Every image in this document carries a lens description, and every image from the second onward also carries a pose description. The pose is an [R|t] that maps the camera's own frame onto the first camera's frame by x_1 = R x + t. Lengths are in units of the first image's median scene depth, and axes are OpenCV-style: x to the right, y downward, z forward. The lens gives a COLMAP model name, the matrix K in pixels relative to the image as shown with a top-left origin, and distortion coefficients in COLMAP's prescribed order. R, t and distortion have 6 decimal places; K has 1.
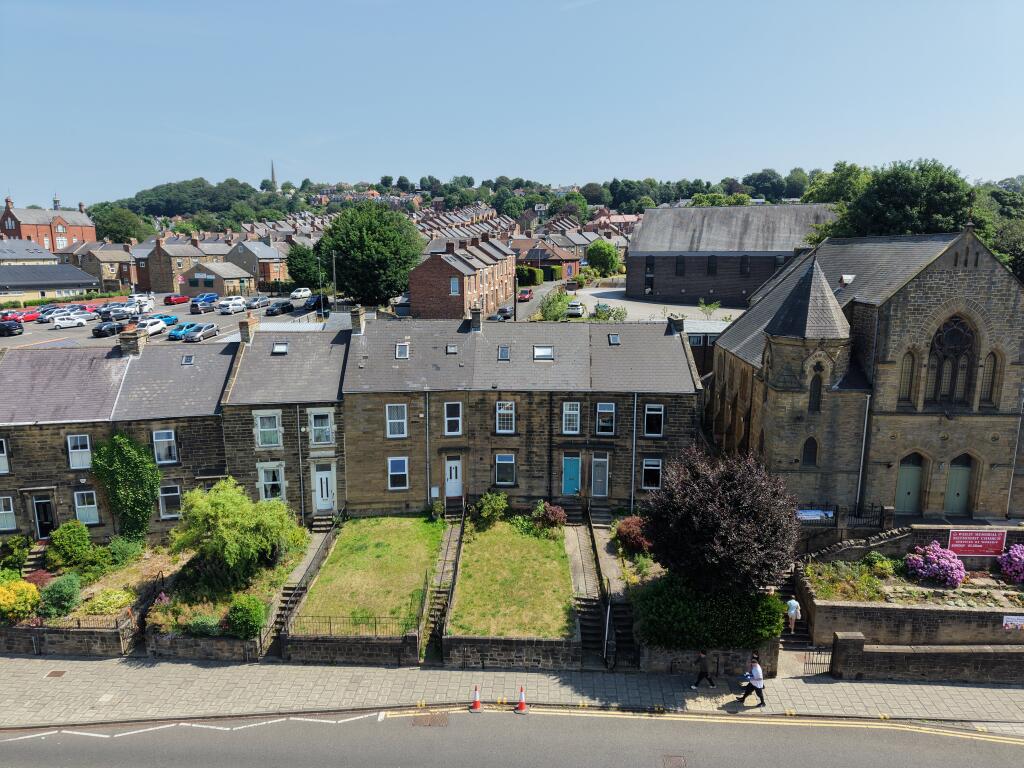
lens RADIAL K [[678.3, 0, 512.0], [0, 678.3, 384.0], [0, 0, 1]] dist [0.044577, -0.001441]
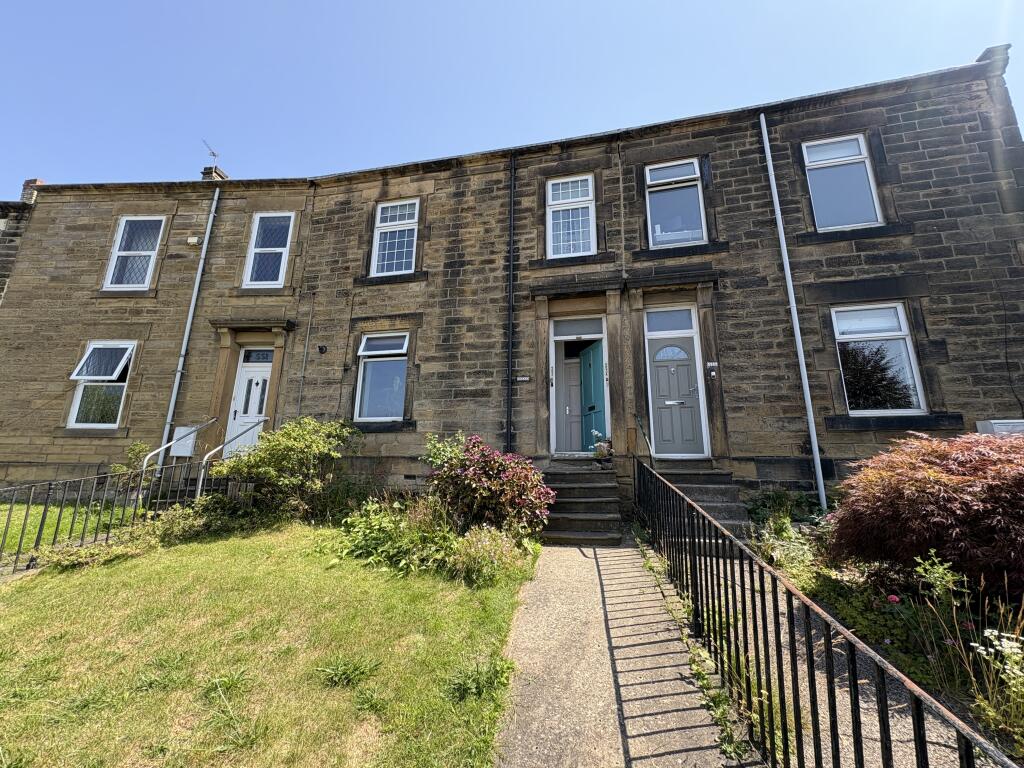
lens RADIAL K [[417.5, 0, 512.0], [0, 417.5, 384.0], [0, 0, 1]] dist [-0.013539, 0.000429]
pose [[0.987368, -0.026032, -0.156292, 0.091836], [-0.040073, 0.913314, -0.405279, 0.222776], [0.153294, 0.406422, 0.900734, 0.867044]]
